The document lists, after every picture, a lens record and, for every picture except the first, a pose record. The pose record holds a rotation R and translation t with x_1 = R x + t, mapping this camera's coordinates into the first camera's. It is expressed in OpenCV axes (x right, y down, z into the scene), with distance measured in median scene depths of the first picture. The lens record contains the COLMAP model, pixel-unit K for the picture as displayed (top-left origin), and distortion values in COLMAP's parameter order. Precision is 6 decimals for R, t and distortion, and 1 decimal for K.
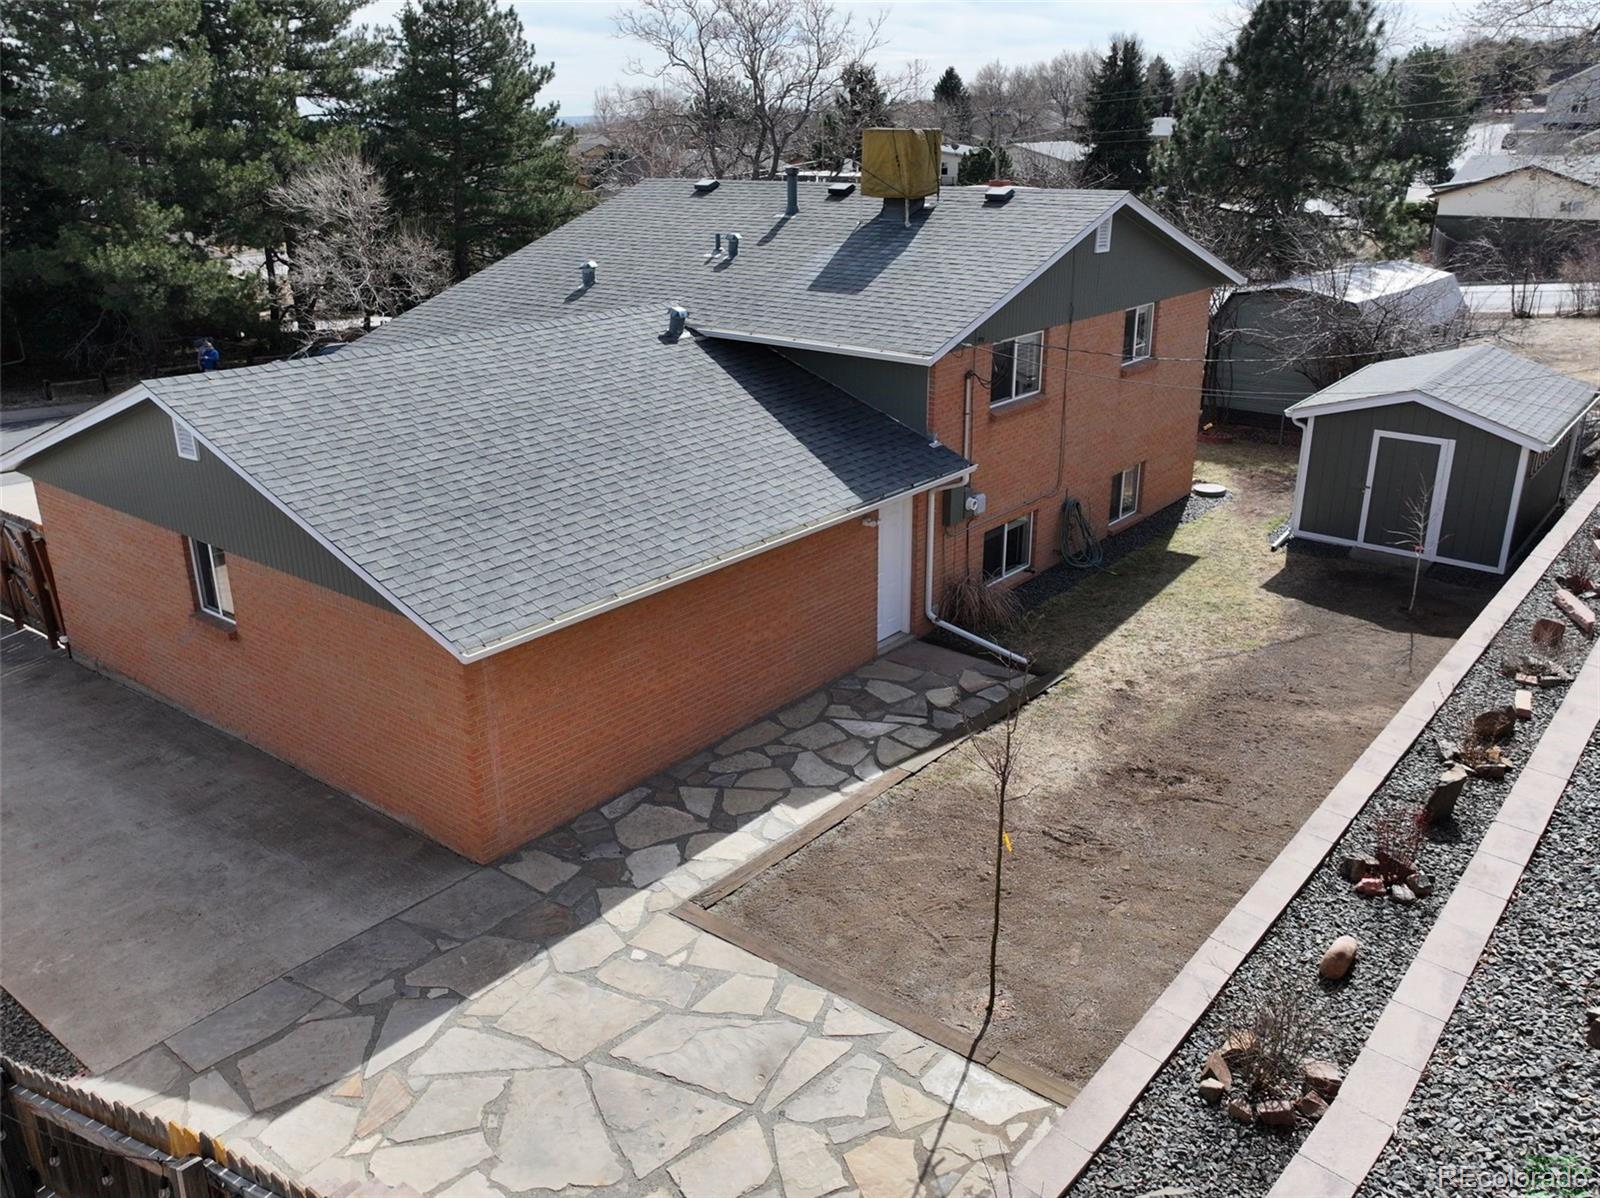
lens RADIAL K [[1296.8, 0, 805.8], [0, 1296.8, 596.8], [0, 0, 1]] dist [0.013162, -0.003773]
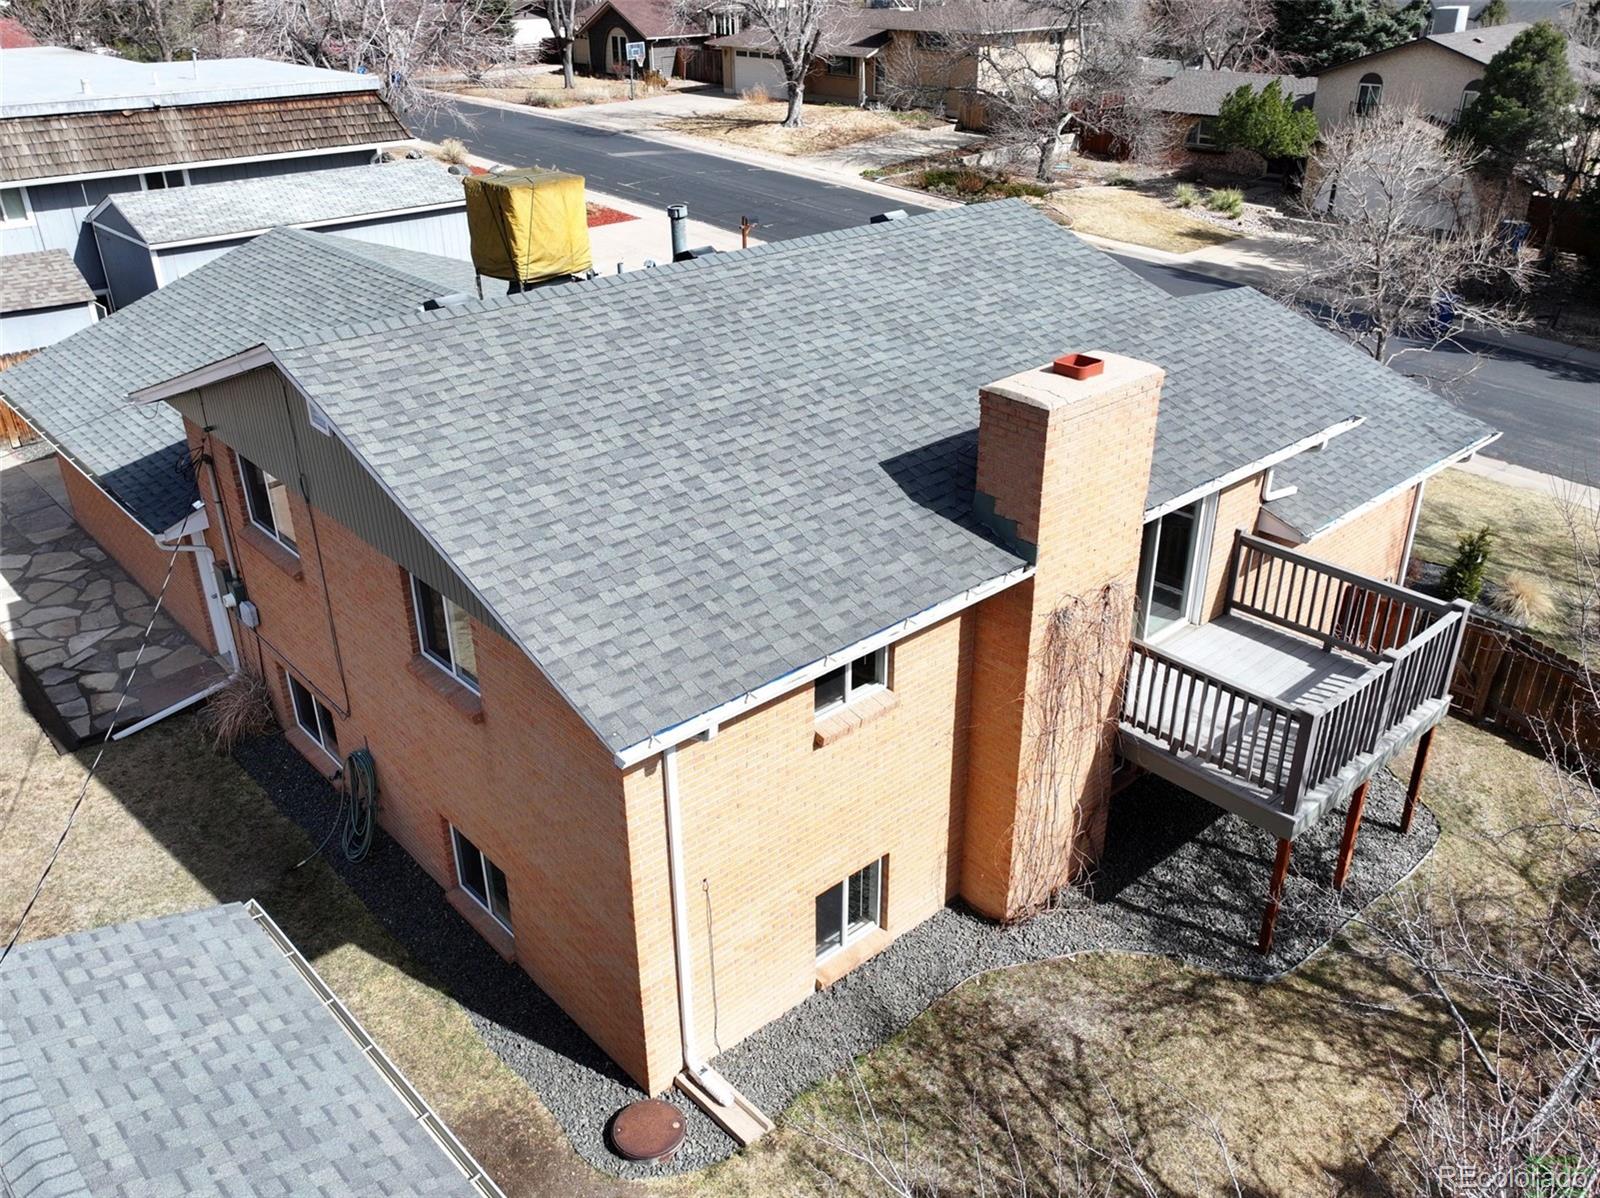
lens RADIAL K [[1296.8, 0, 800.1], [0, 1296.8, 600.8], [0, 0, 1]] dist [0.013162, -0.003773]
pose [[-0.165218, 0.455282, -0.874884, 0.995108], [-0.334923, 0.808459, 0.483964, -0.746977], [0.927647, 0.372978, 0.018912, 1.610864]]
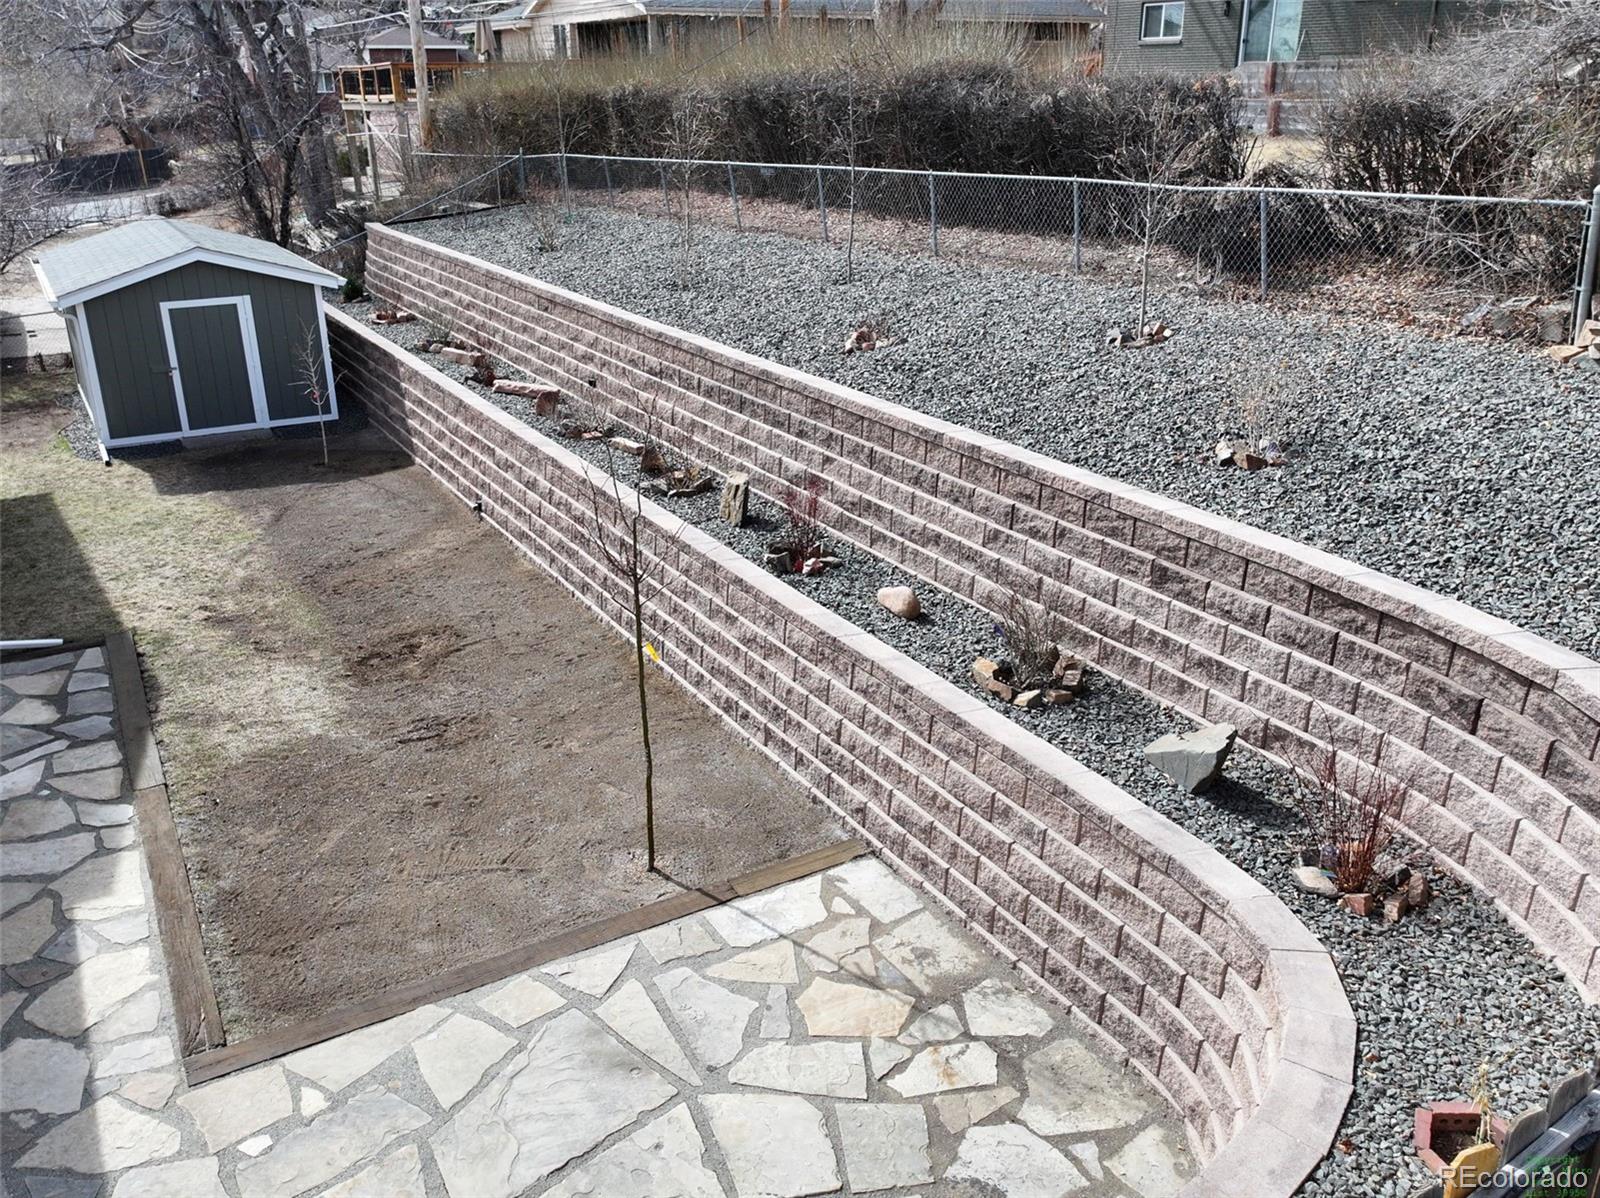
lens RADIAL K [[1296.8, 0, 801.4], [0, 1296.8, 609.8], [0, 0, 1]] dist [0.013162, -0.003773]
pose [[0.363162, -0.352293, 0.862556, -0.343622], [0.328968, 0.914620, 0.235052, -0.000953], [-0.871719, 0.198392, 0.448048, 0.356063]]
